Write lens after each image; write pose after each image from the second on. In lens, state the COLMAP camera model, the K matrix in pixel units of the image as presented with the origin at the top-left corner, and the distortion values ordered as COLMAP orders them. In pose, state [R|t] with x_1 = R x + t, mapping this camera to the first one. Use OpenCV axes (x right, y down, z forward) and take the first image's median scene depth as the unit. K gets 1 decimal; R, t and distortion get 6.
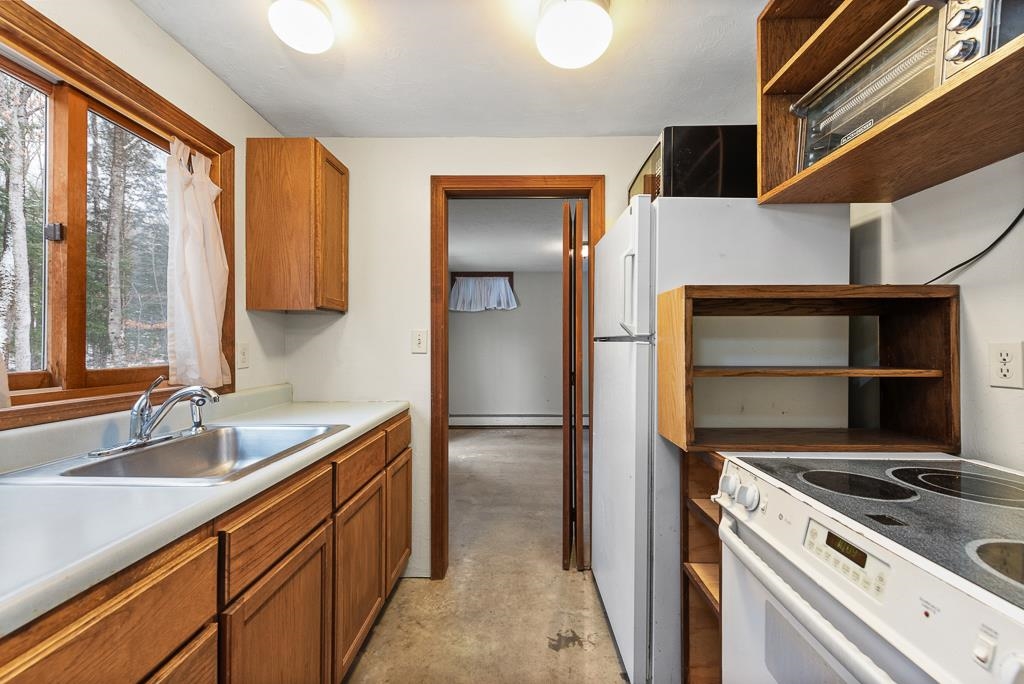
lens RADIAL K [[392.8, 0, 512.0], [0, 392.8, 342.0], [0, 0, 1]] dist [-0.000501, -0.000072]
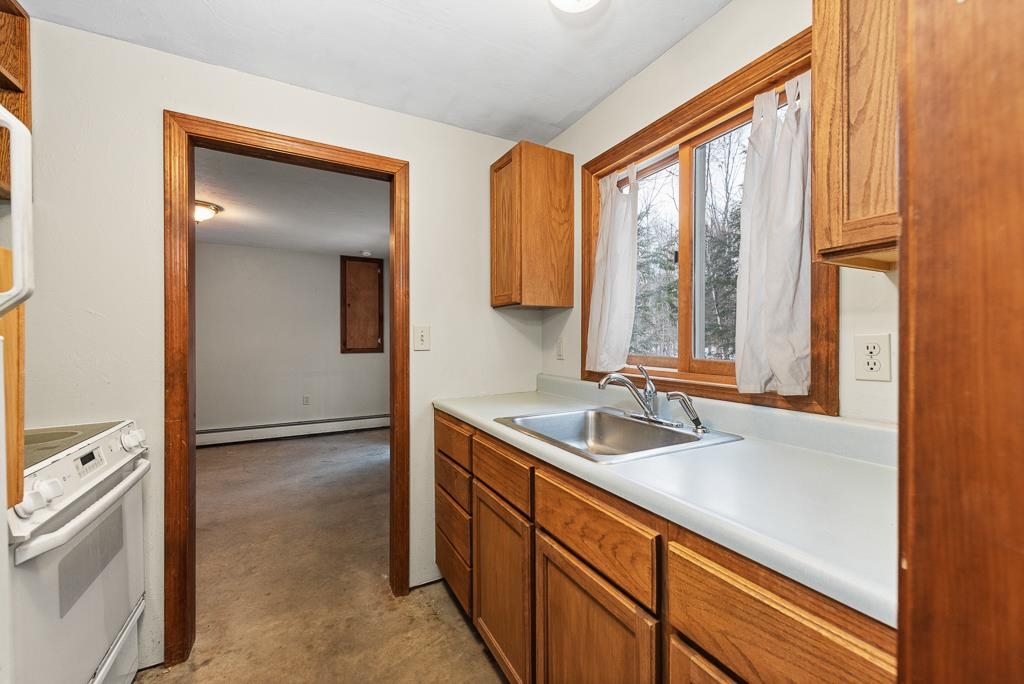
lens RADIAL K [[403.6, 0, 515.4], [0, 403.6, 345.6], [0, 0, 1]] dist [0.020662, -0.005837]
pose [[-0.874327, 0.009810, -0.485239, 0.031878], [0.007885, 0.999951, 0.006008, 0.011527], [0.485274, 0.001427, -0.874361, 1.372903]]
